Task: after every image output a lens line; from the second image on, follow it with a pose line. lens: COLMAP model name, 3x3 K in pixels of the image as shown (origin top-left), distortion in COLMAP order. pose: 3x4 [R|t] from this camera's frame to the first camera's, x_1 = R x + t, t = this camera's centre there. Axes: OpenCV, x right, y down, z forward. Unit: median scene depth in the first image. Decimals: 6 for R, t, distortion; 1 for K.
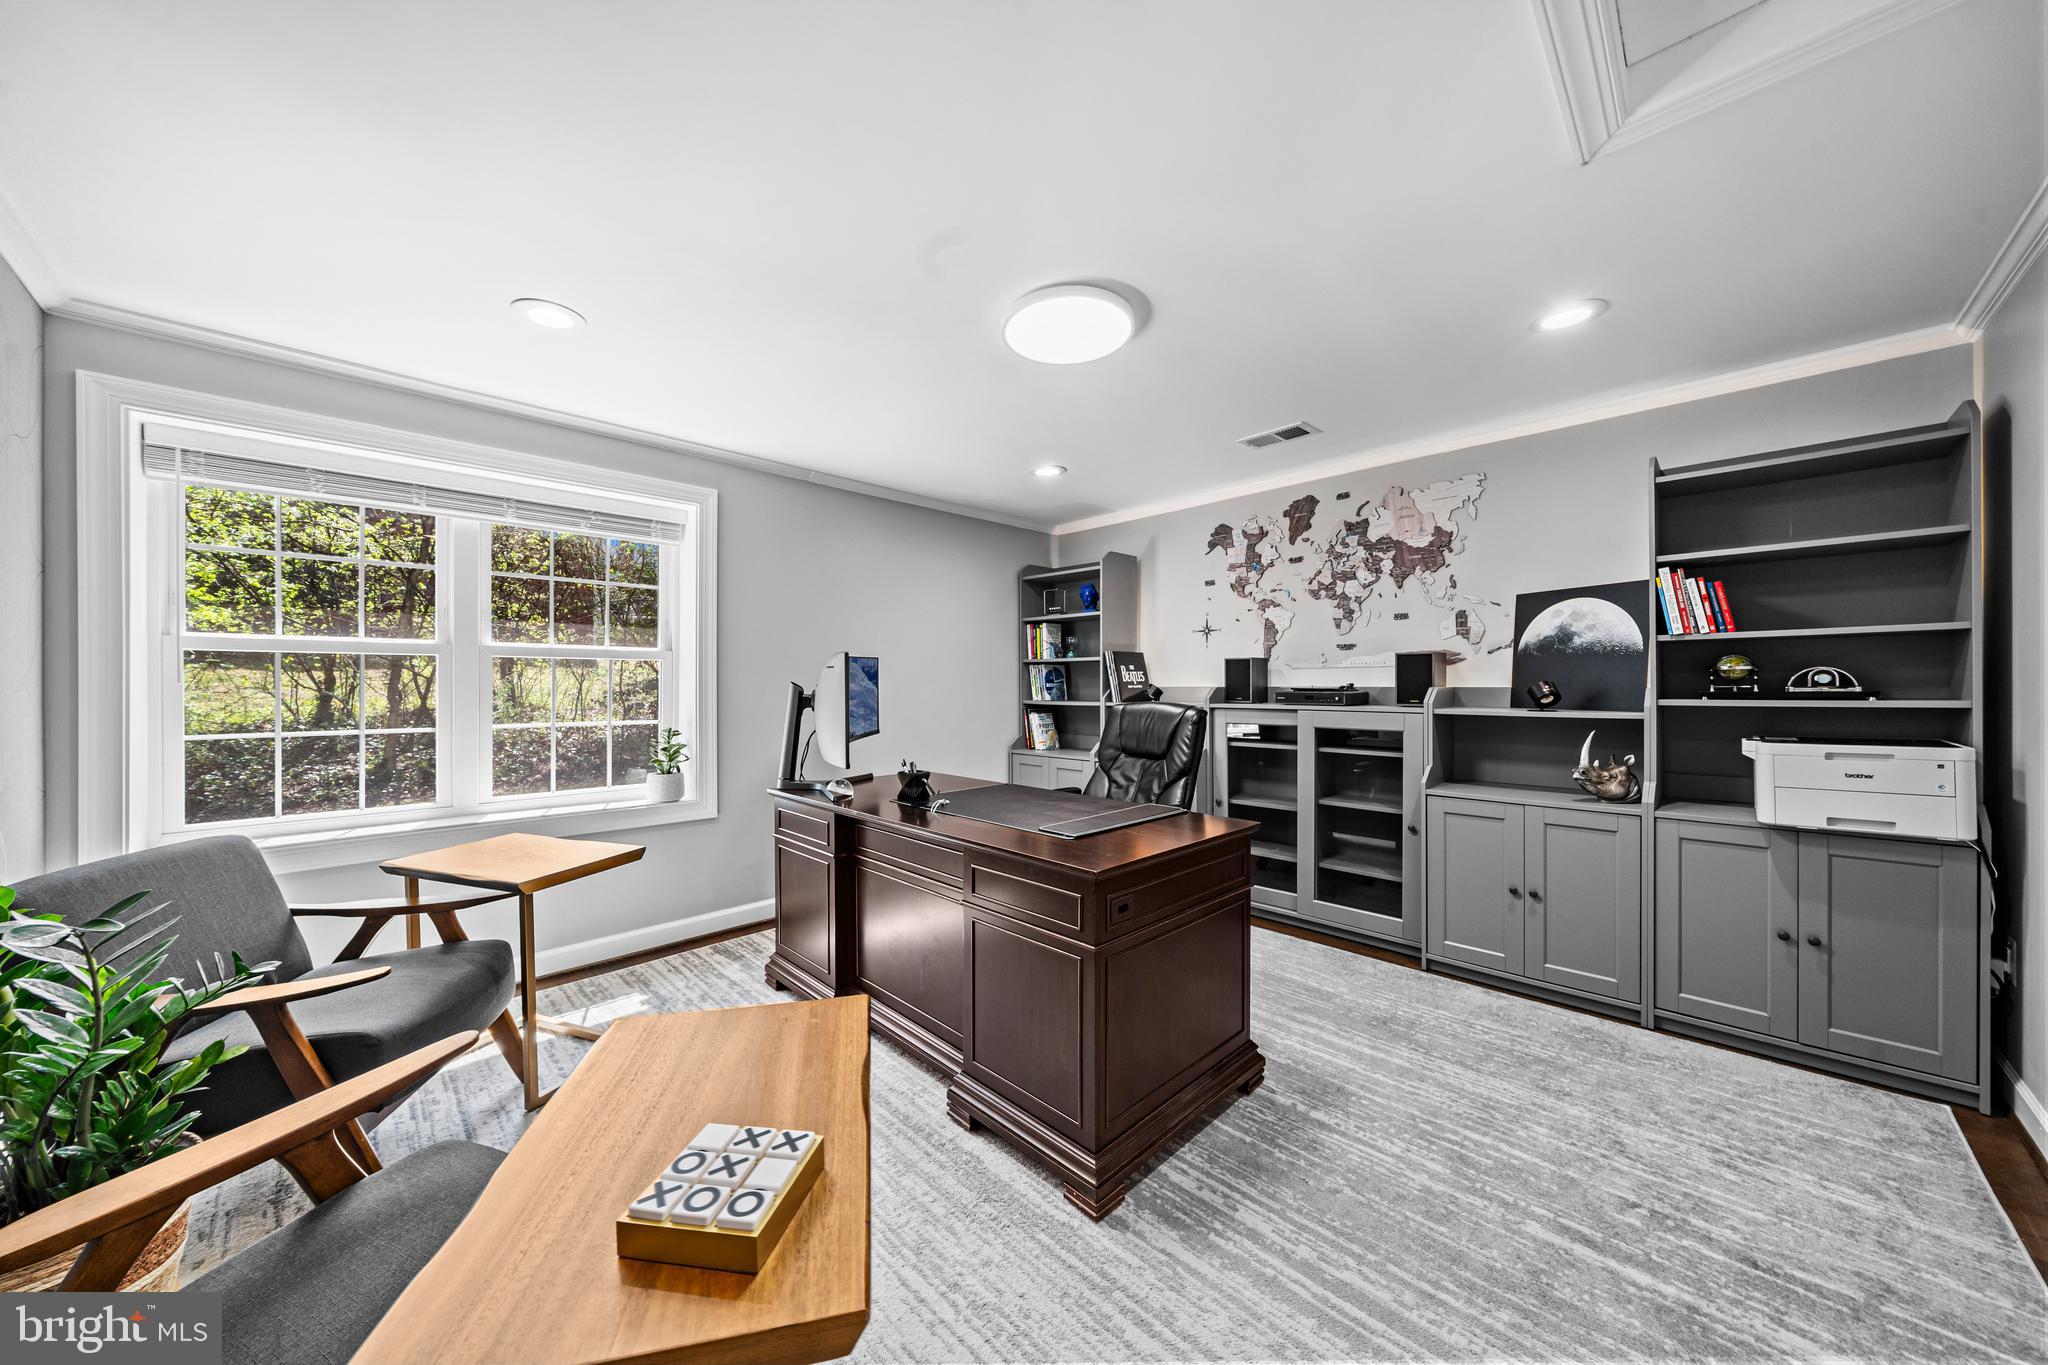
lens RADIAL K [[678.6, 0, 1023.4], [0, 678.6, 684.9], [0, 0, 1]] dist [-0.001143, -0.000060]
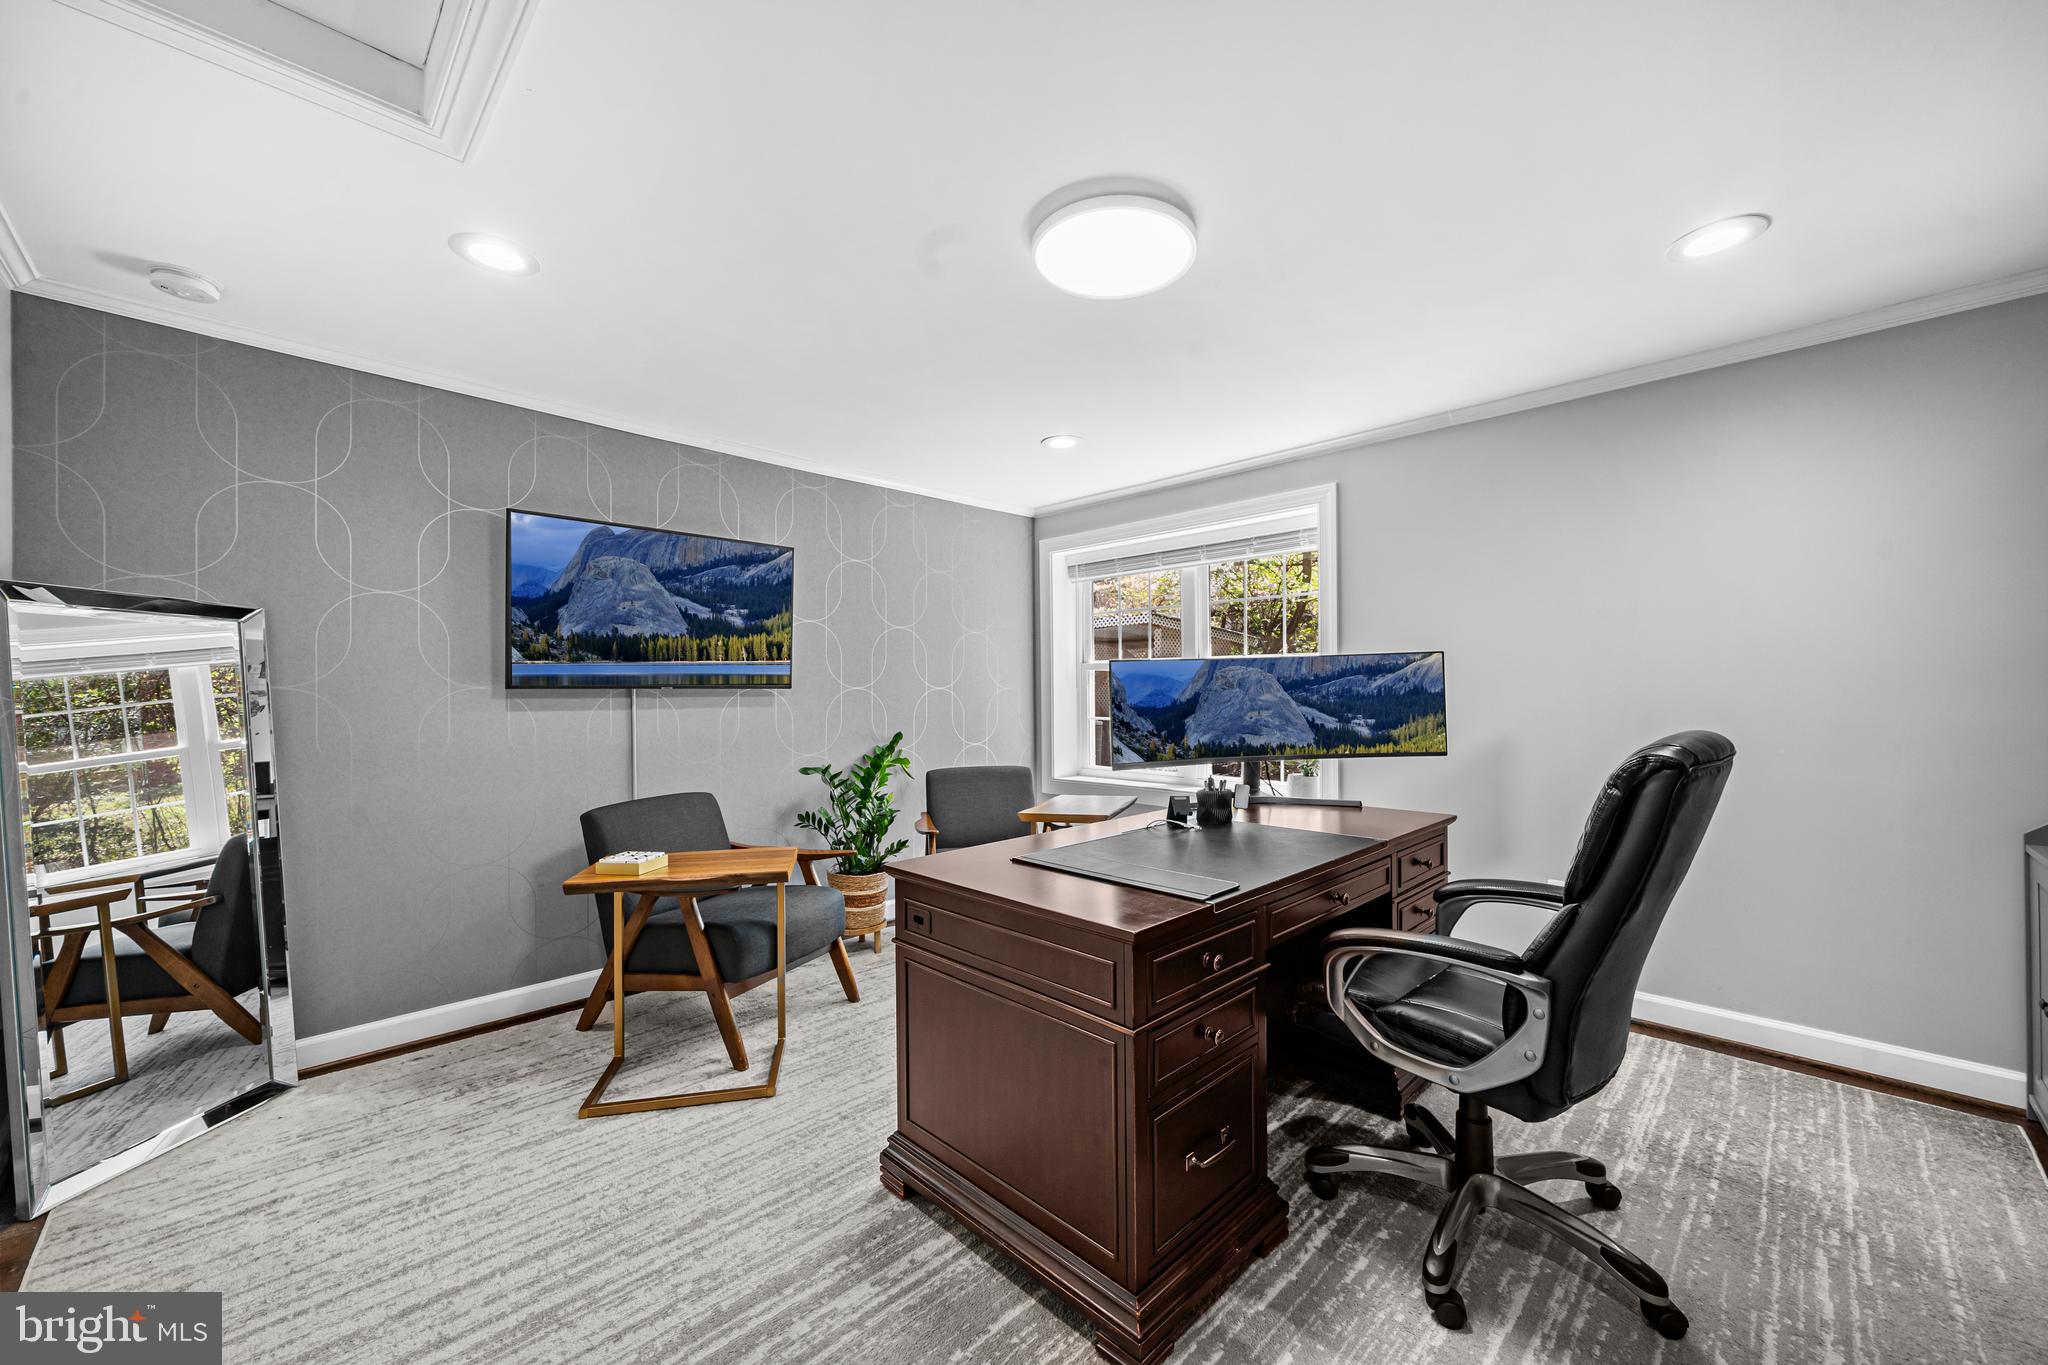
lens RADIAL K [[783.9, 0, 1023.6], [0, 783.9, 691.6], [0, 0, 1]] dist [-0.002333, 0.000059]
pose [[0.006322, -0.004338, -0.999971, 1.292526], [0.002807, 0.999987, -0.004320, 0.013635], [0.999976, -0.002780, 0.006335, 1.157178]]
